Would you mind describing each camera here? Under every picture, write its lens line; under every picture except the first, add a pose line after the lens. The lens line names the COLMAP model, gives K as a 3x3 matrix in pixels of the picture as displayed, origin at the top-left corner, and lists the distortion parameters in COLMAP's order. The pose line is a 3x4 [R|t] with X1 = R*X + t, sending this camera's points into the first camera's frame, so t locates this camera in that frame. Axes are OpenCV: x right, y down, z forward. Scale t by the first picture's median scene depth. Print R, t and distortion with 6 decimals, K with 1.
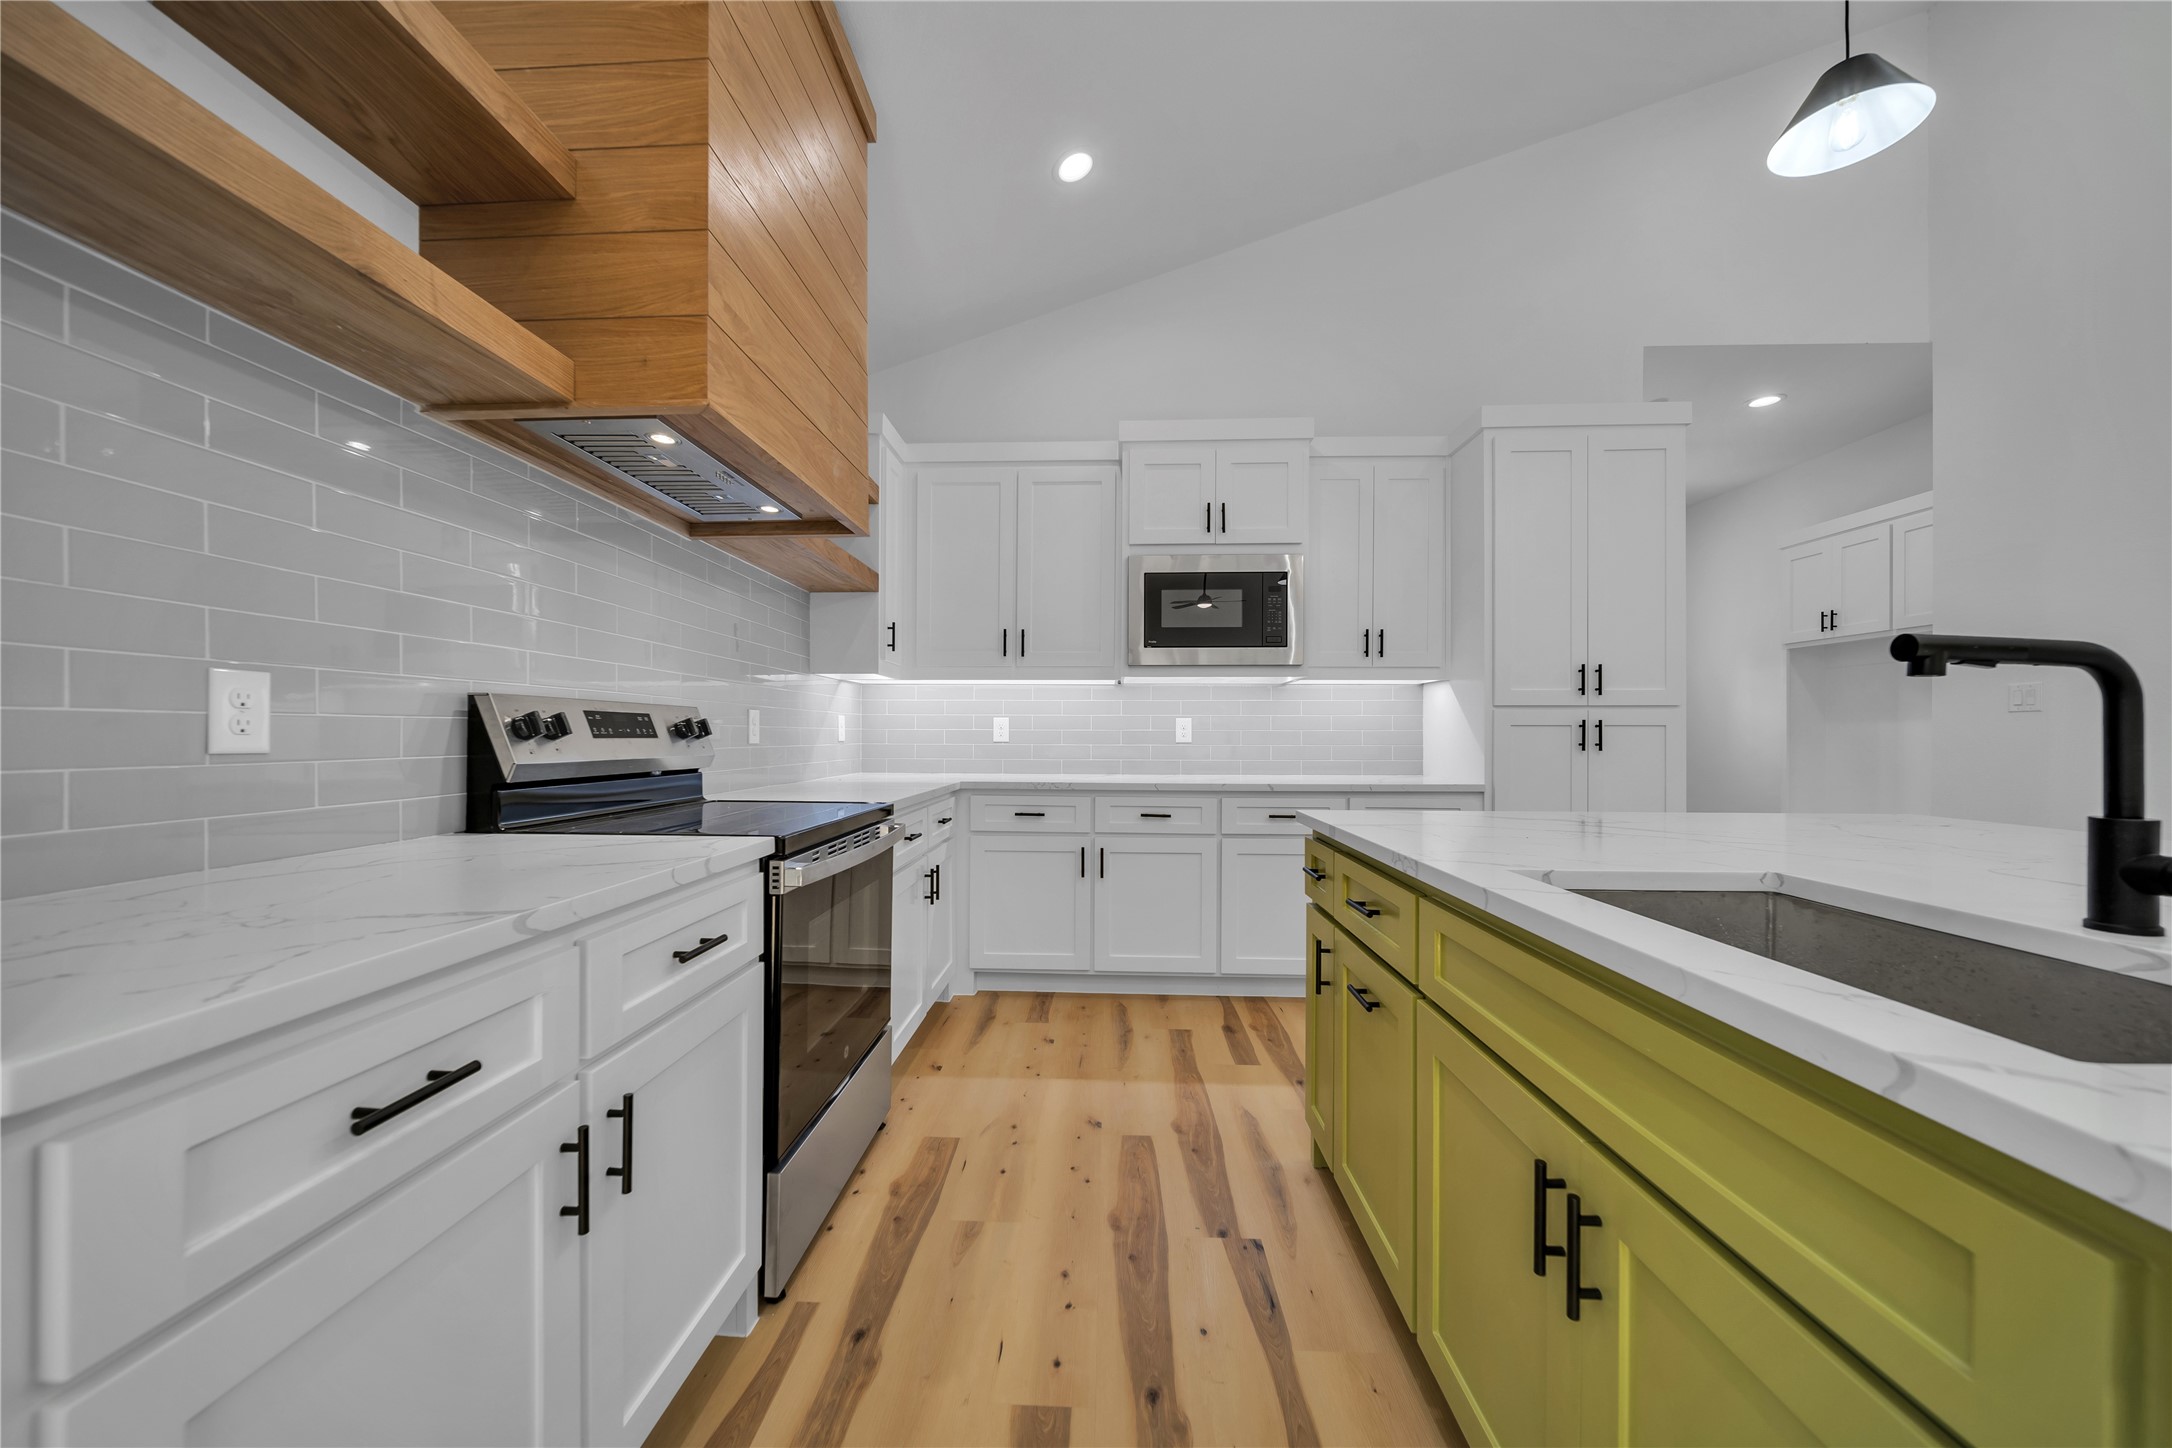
lens RADIAL K [[772.7, 0, 1085.3], [0, 772.7, 737.2], [0, 0, 1]] dist [0.012321, -0.000021]
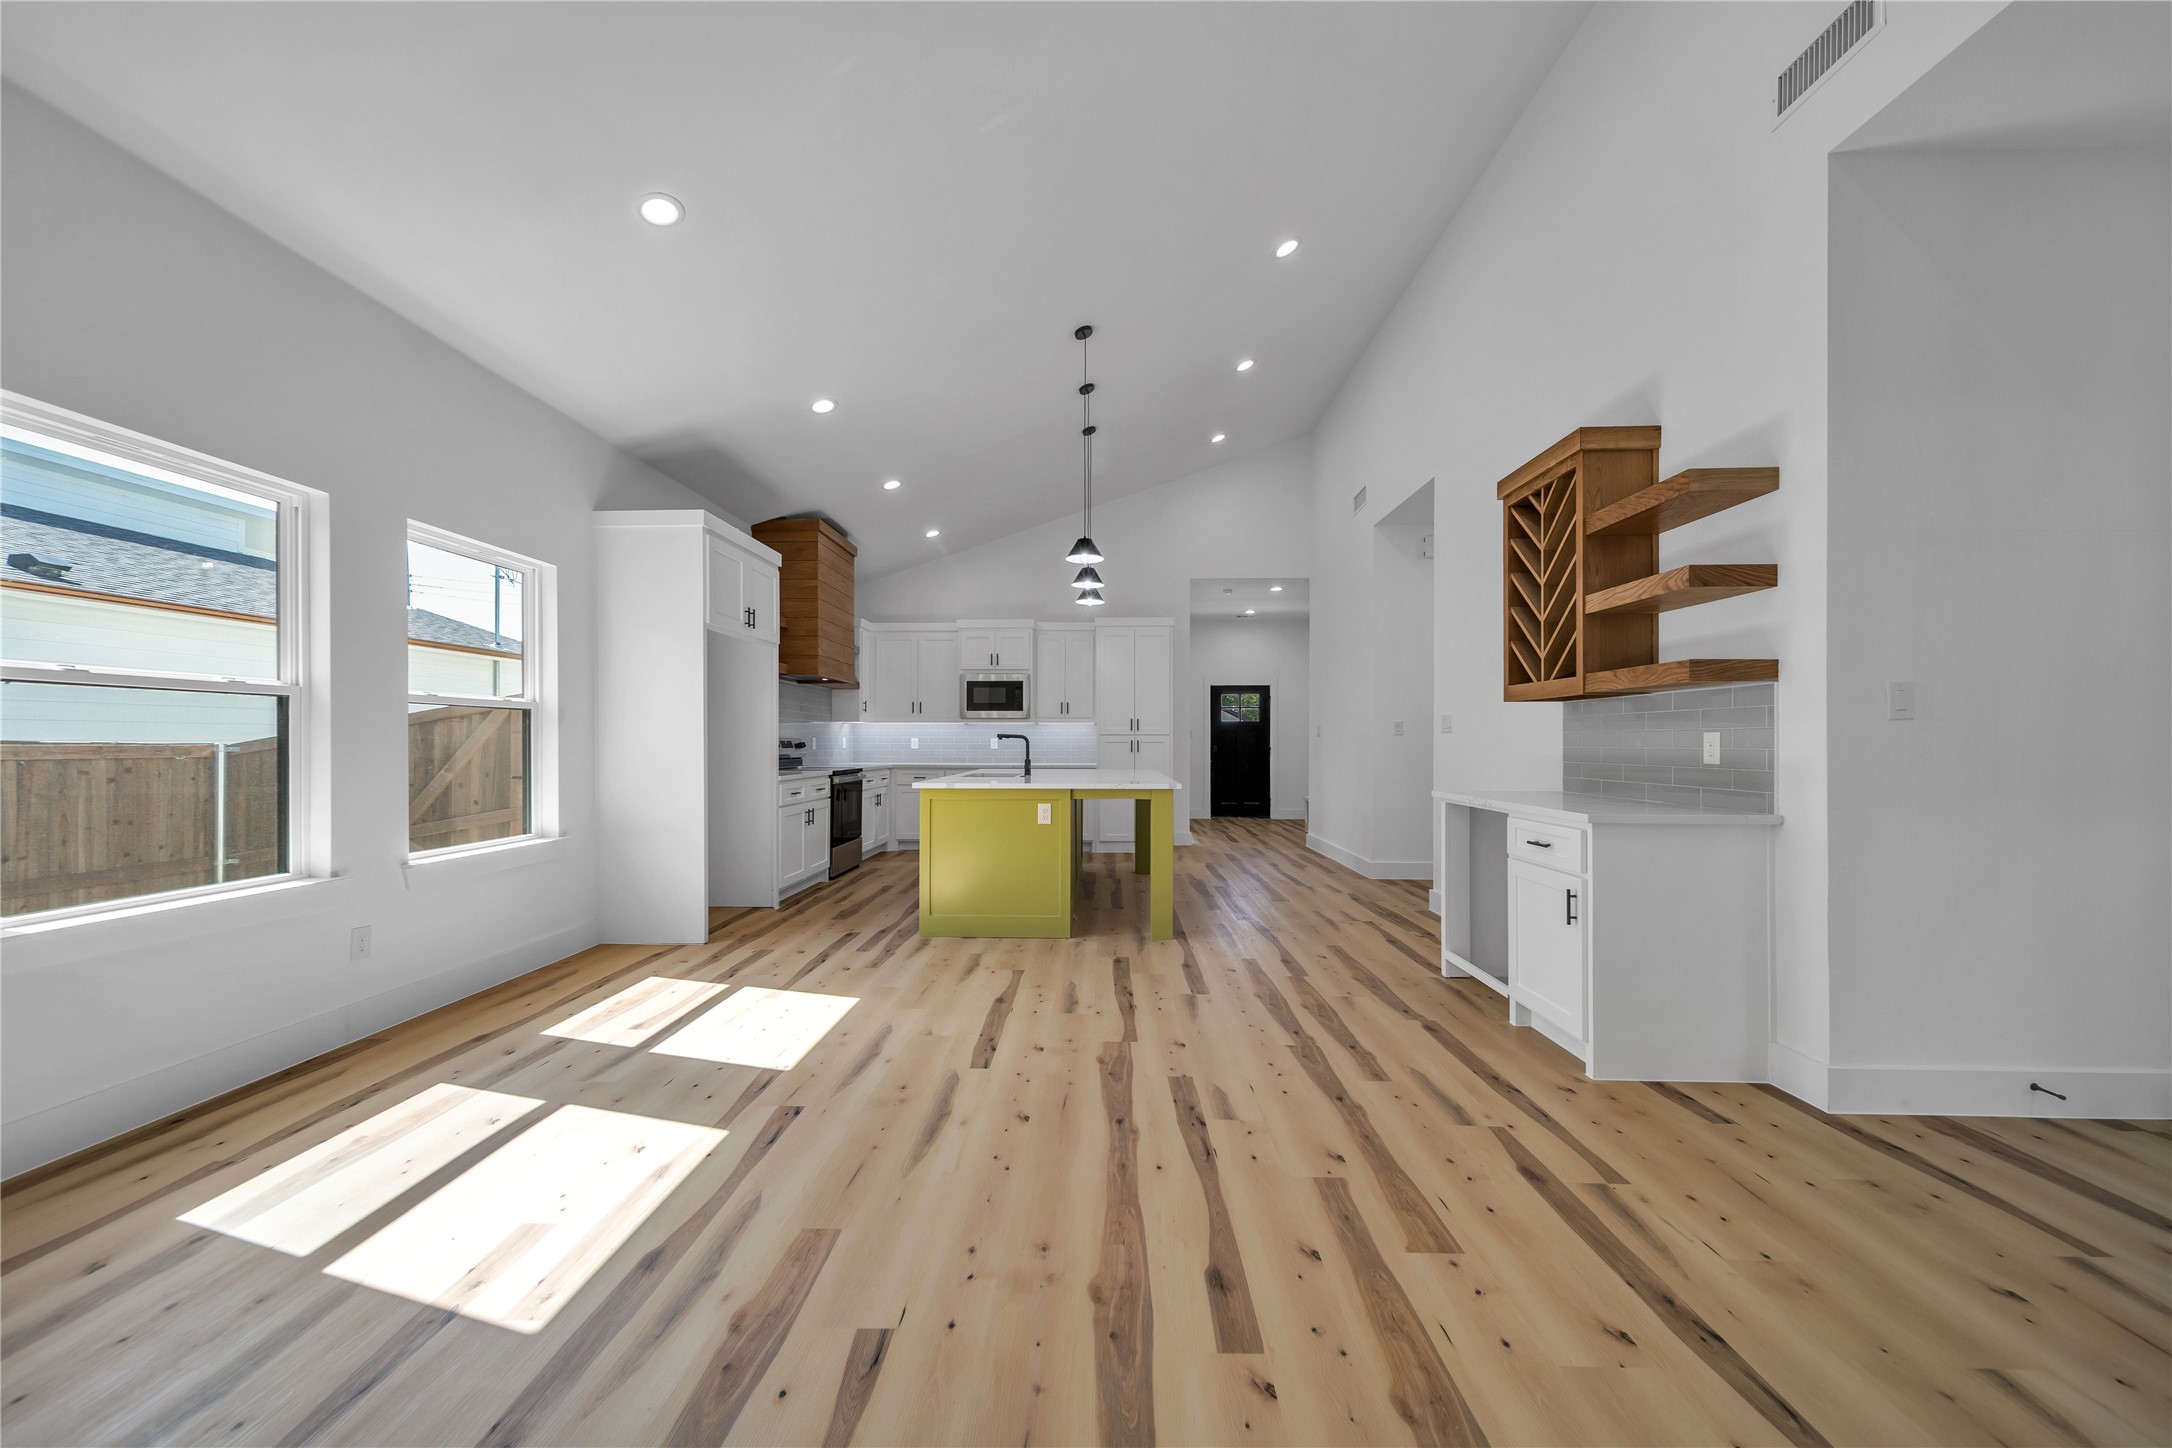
lens RADIAL K [[772.7, 0, 1085.3], [0, 772.7, 737.2], [0, 0, 1]] dist [0.012321, -0.000021]
pose [[0.999860, -0.000483, 0.016719, 0.409359], [0.000737, 0.999884, -0.015224, 0.006333], [-0.016710, 0.015234, 0.999744, -1.467510]]
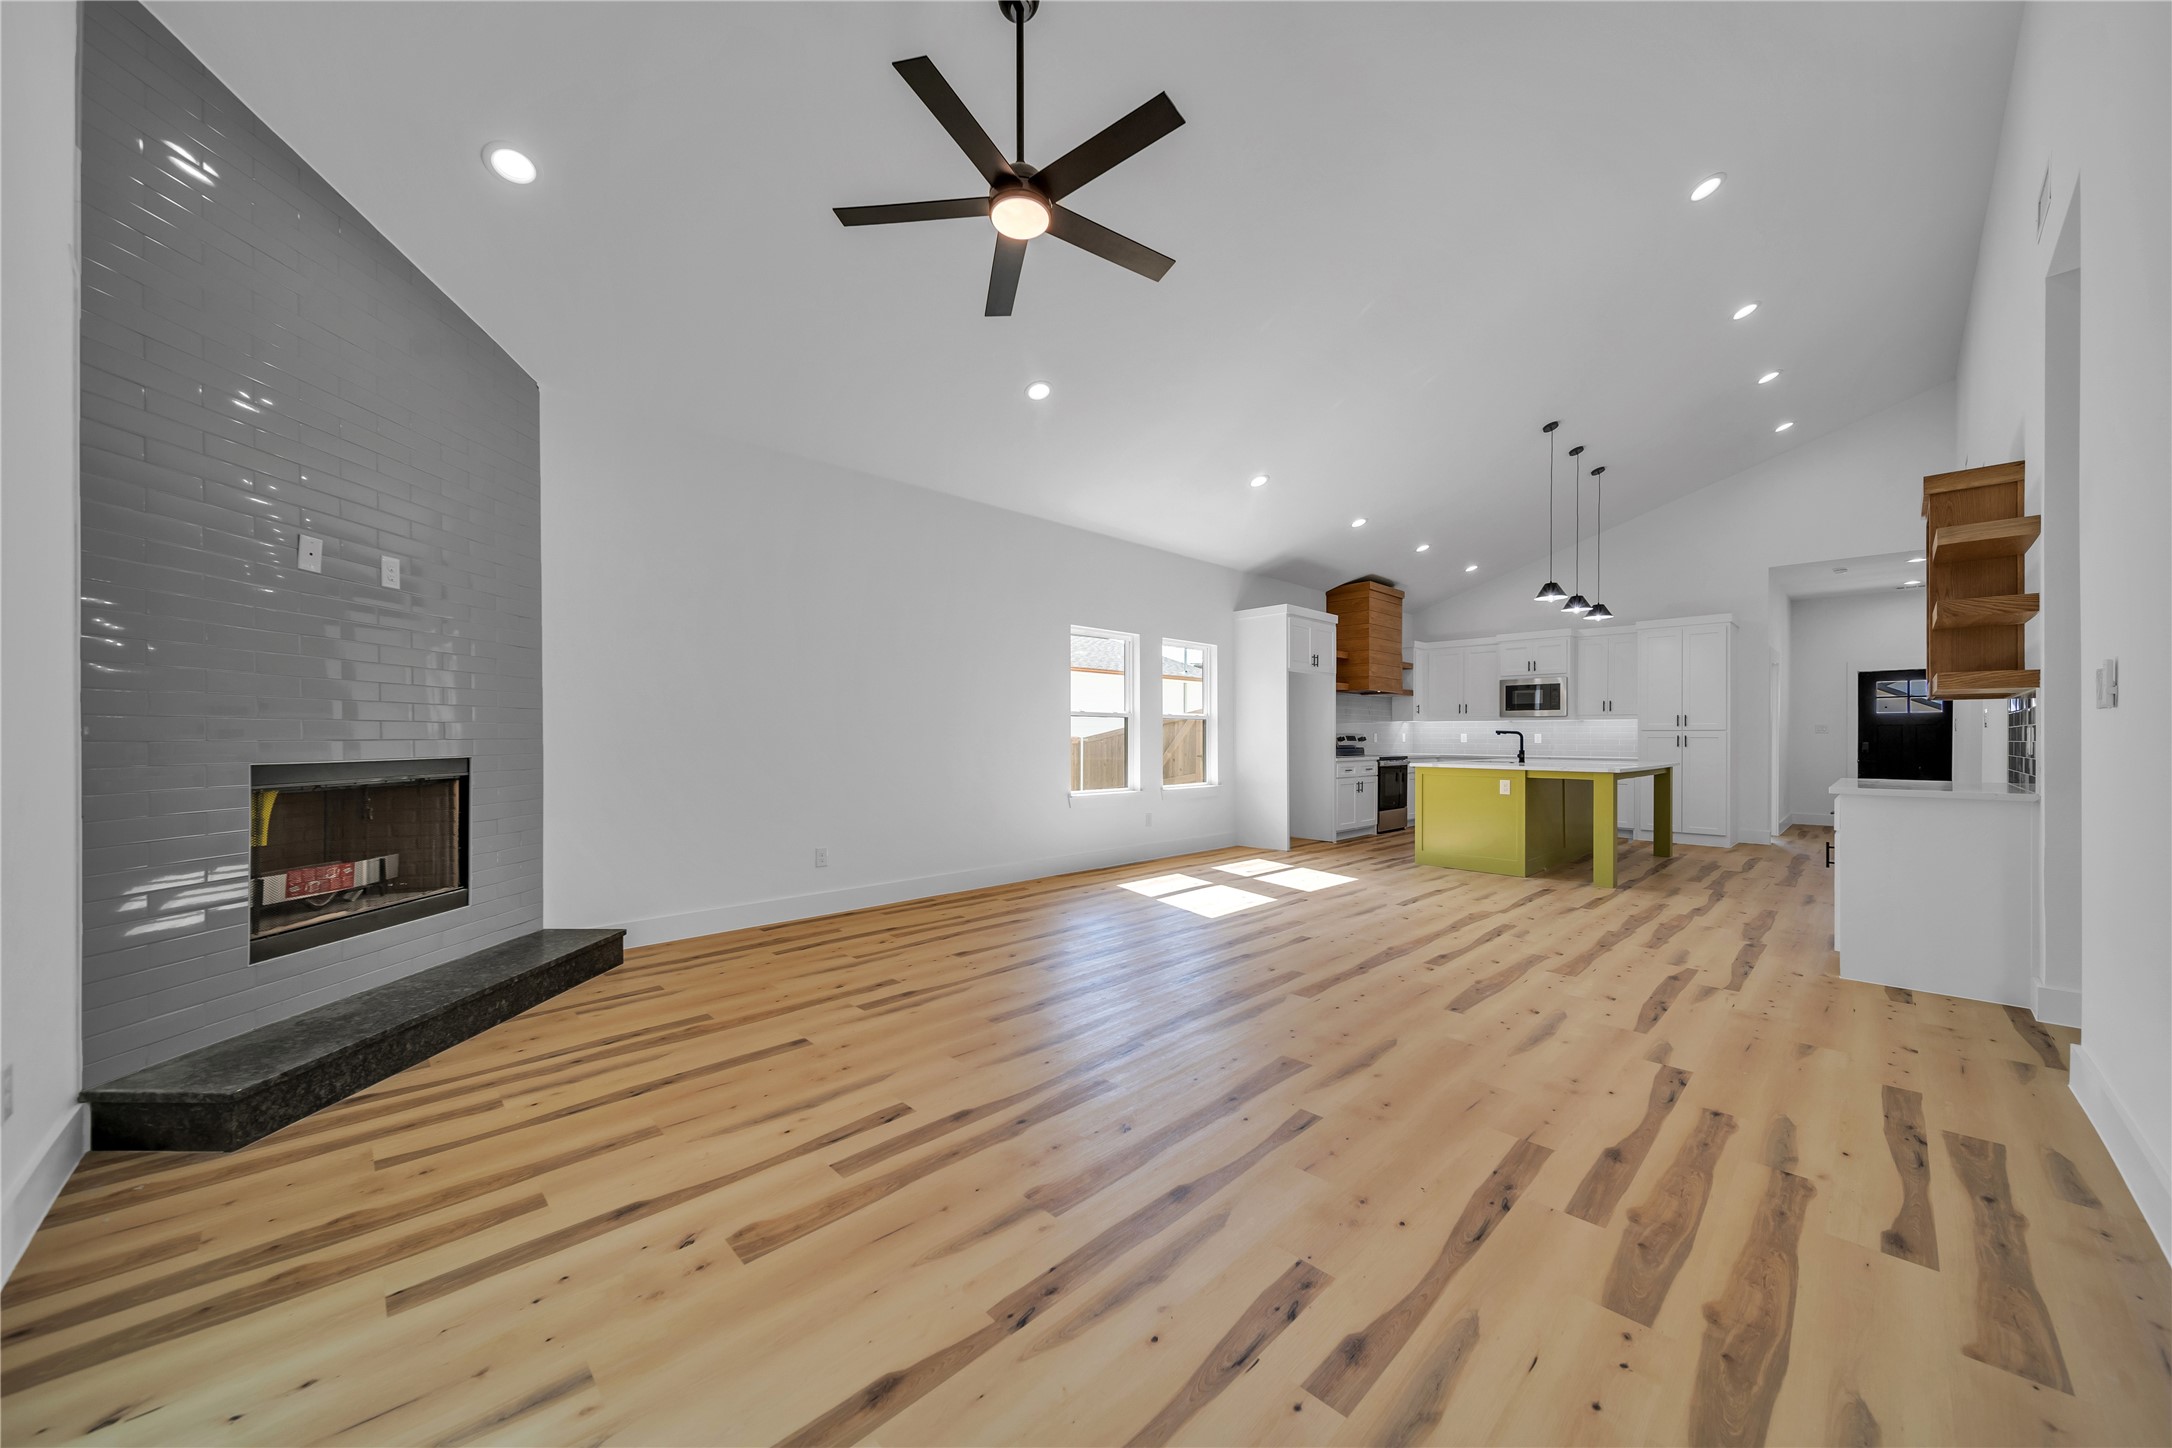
lens RADIAL K [[772.7, 0, 1085.3], [0, 772.7, 737.2], [0, 0, 1]] dist [0.012321, -0.000021]
pose [[0.729348, 0.001290, -0.684141, 0.916993], [-0.008289, 0.999941, -0.006951, 0.018058], [0.684092, 0.010741, 0.729316, -2.223615]]
